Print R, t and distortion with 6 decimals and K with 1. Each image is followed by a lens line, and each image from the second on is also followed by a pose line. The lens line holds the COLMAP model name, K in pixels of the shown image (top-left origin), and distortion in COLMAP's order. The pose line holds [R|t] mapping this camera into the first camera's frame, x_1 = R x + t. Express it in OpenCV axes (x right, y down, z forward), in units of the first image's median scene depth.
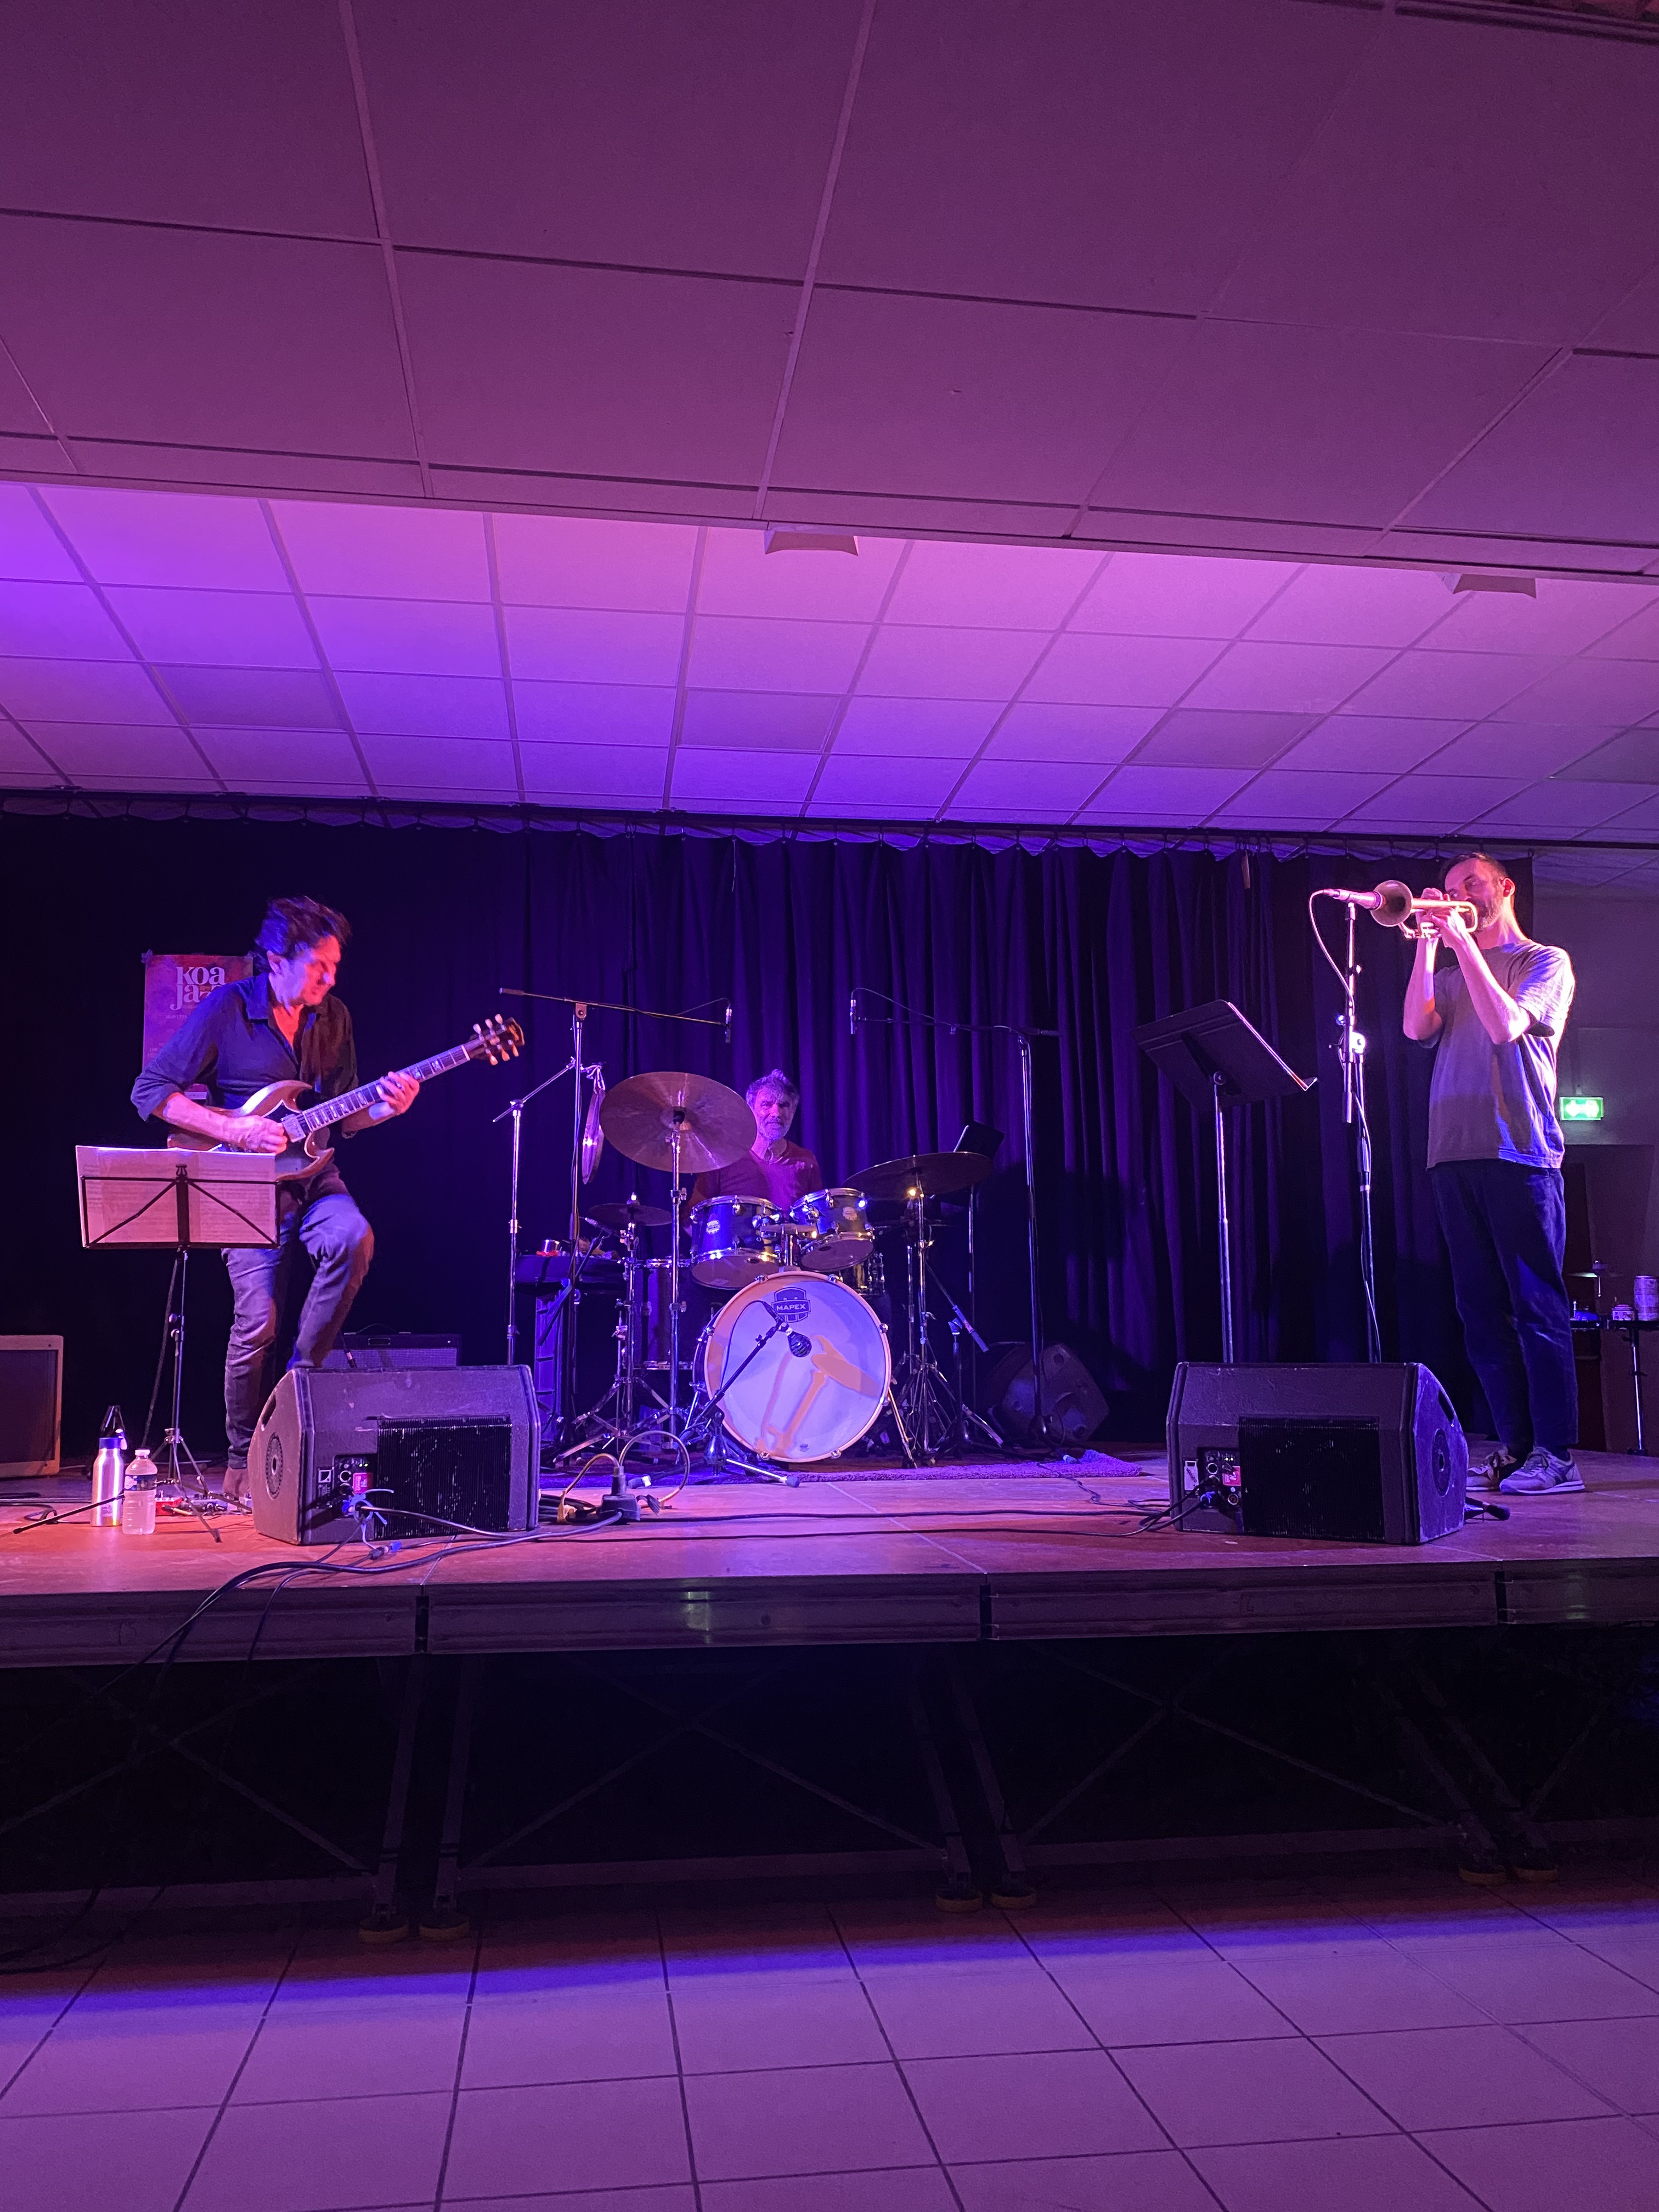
lens RADIAL K [[1655.1, 0, 802.8], [0, 1655.1, 1087.9], [0, 0, 1]] dist [0.103391, -0.035174]
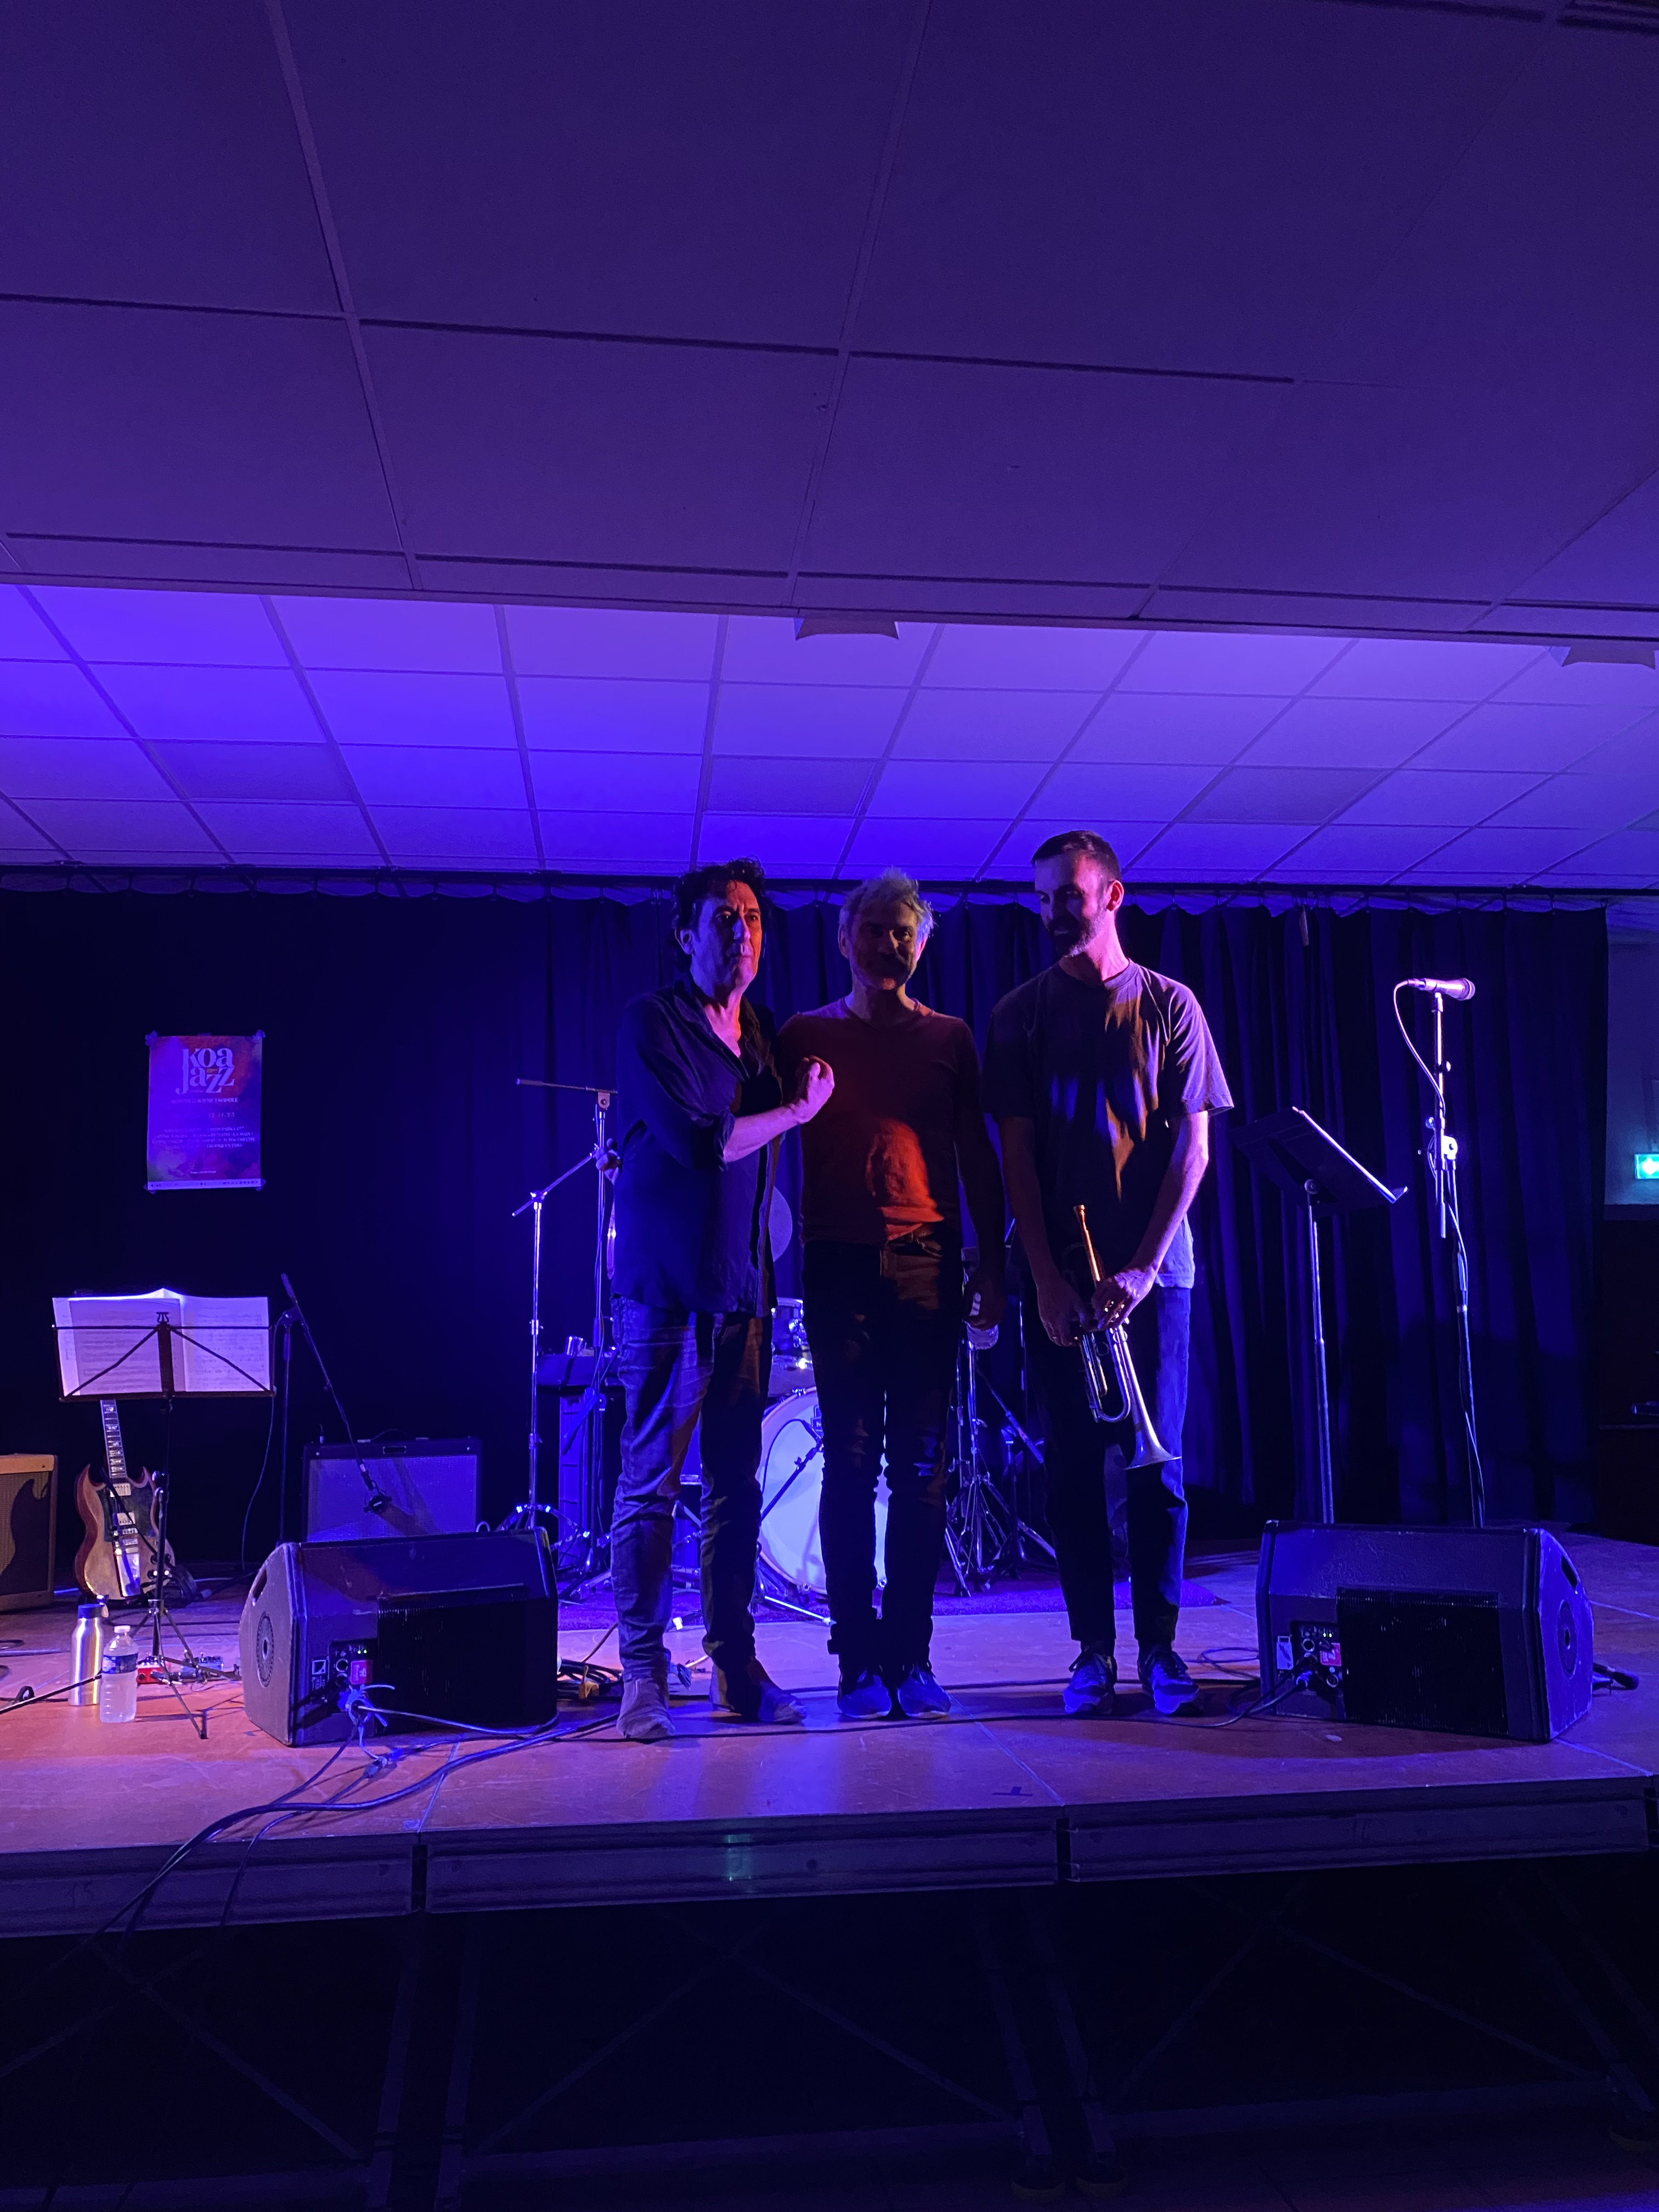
lens RADIAL K [[1655.1, 0, 816.8], [0, 1655.1, 1107.9], [0, 0, 1]] dist [0.103391, -0.035174]
pose [[0.999844, -0.013206, -0.011703, -0.002541], [0.013186, 0.999911, -0.001823, -0.045460], [0.011726, 0.001668, 0.999930, 0.071342]]
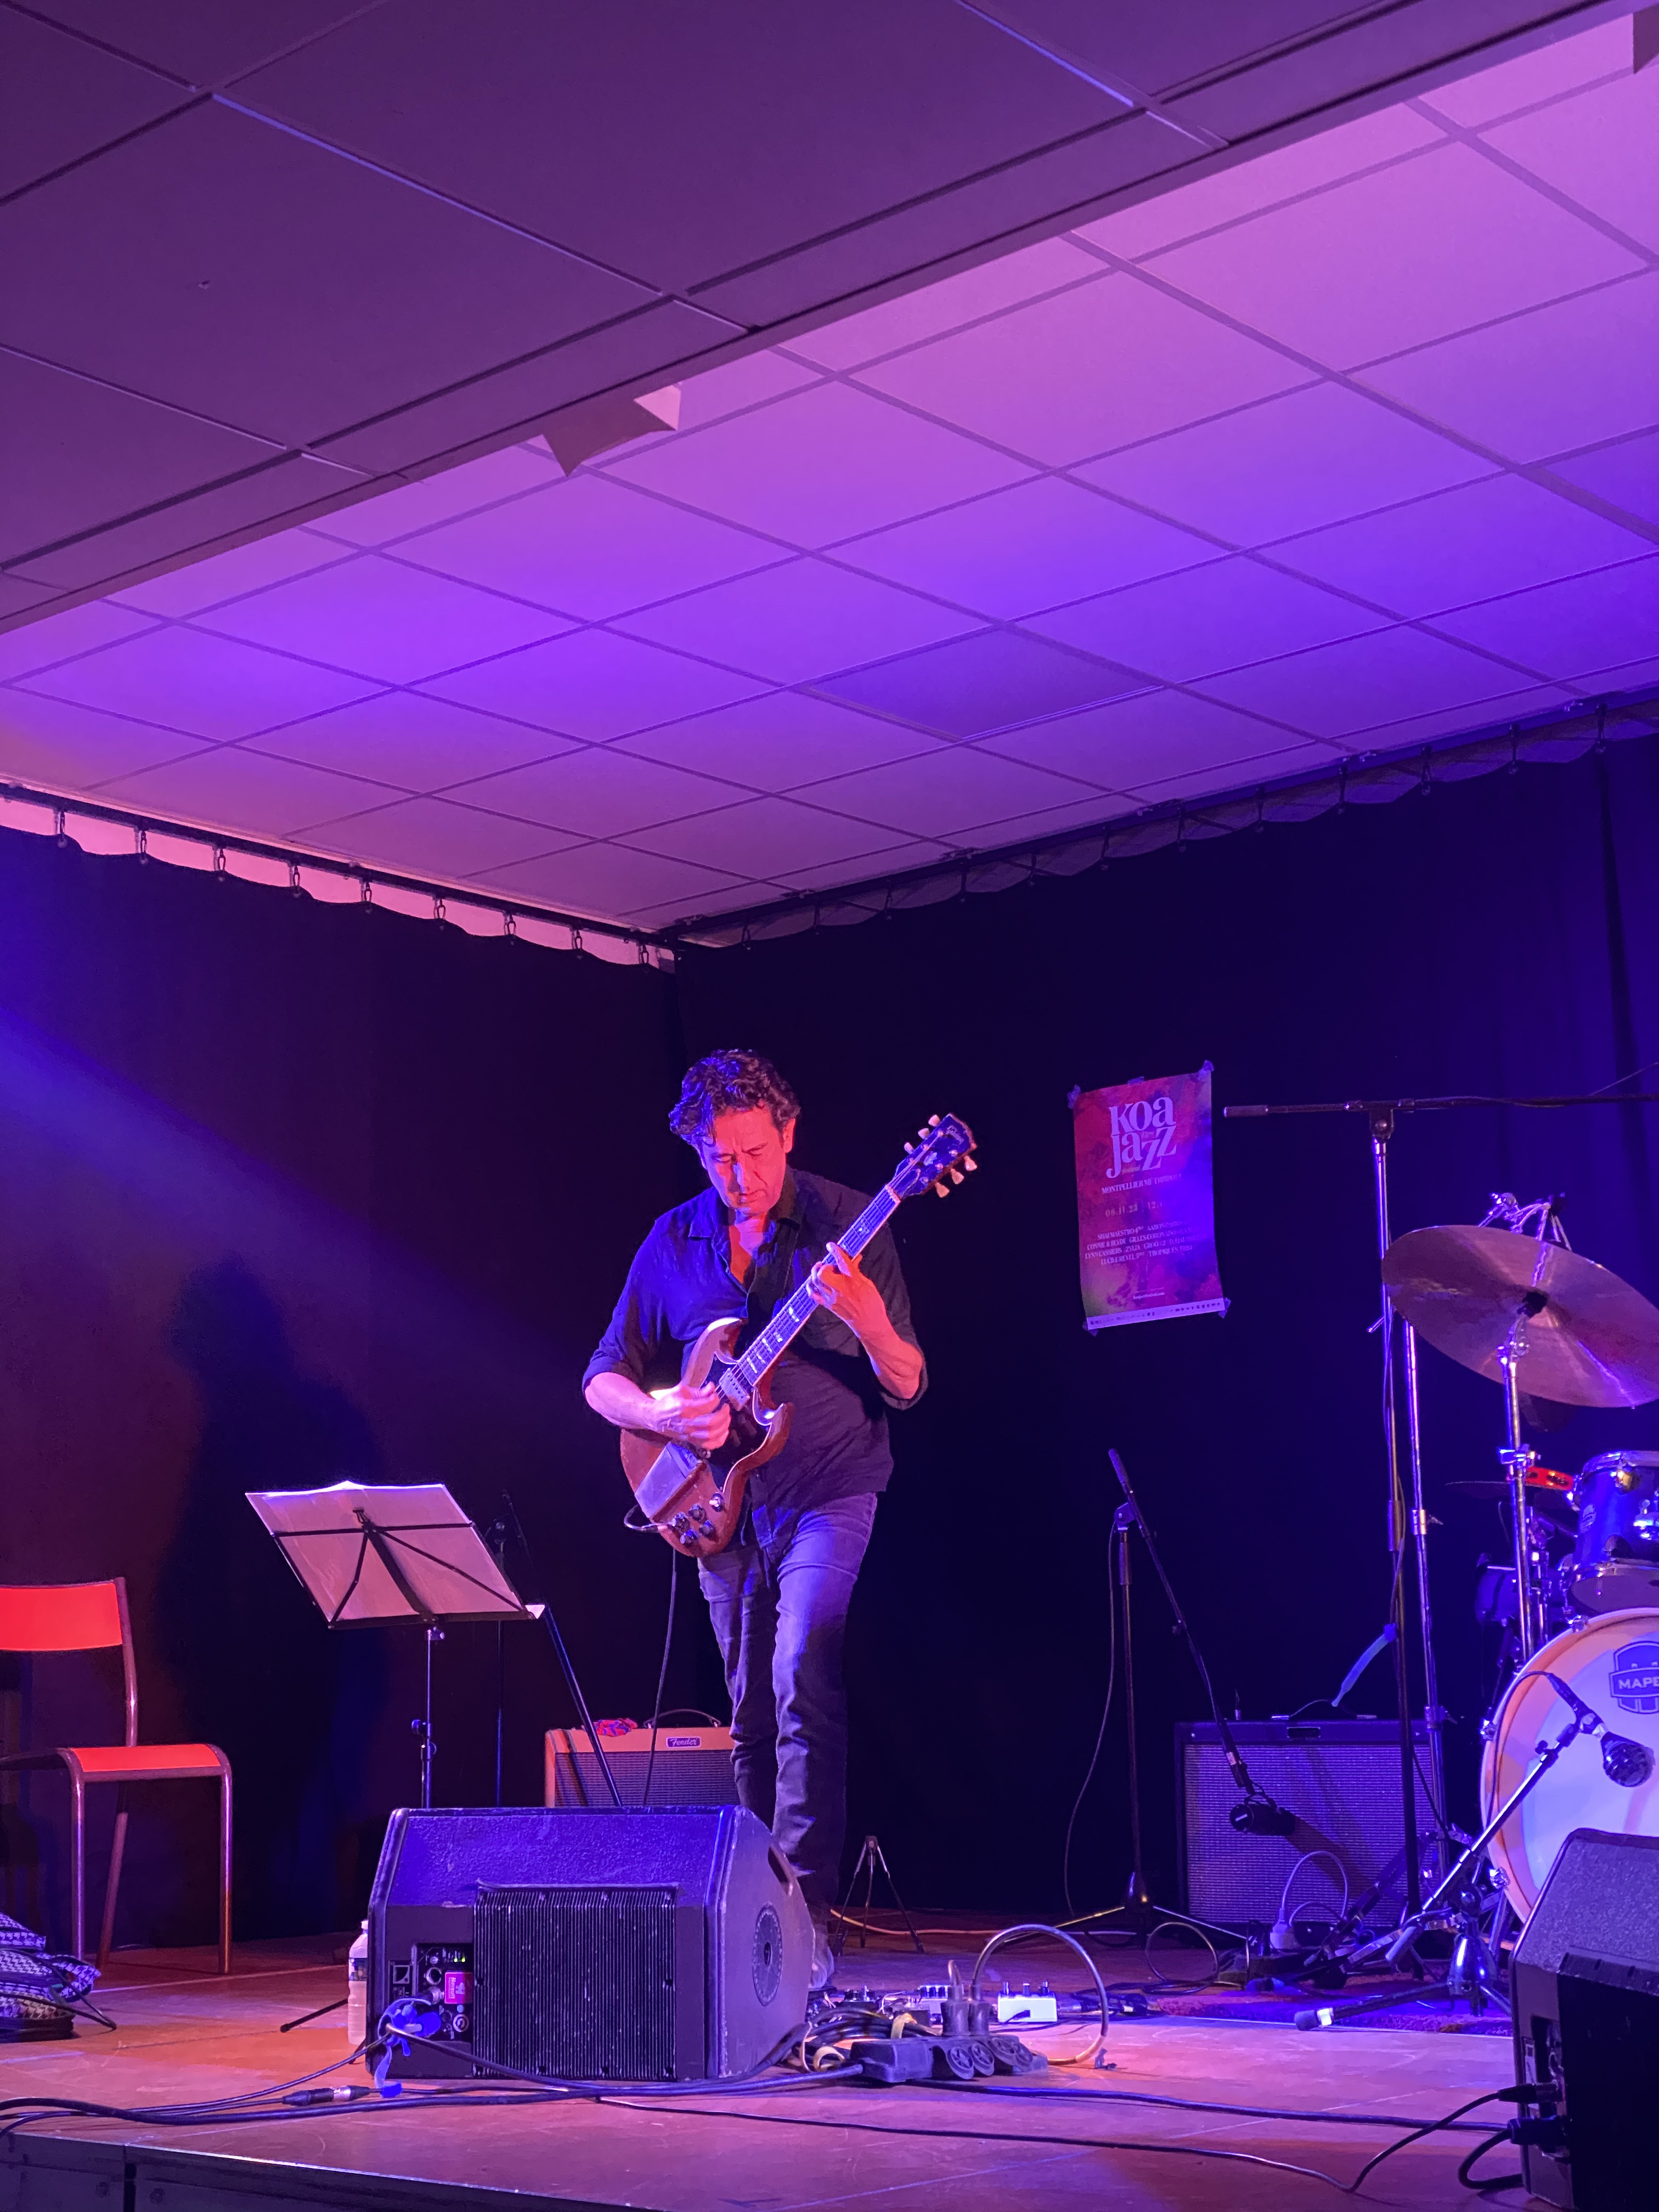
lens RADIAL K [[3253.9, 0, 877.6], [0, 3253.9, 1093.0], [0, 0, 1]] dist [0.119583, 0.000000]
pose [[0.666764, -0.144597, -0.731107, 0.621781], [0.128455, 0.988613, -0.078377, 0.007243], [0.734115, -0.041656, 0.677746, 0.188451]]
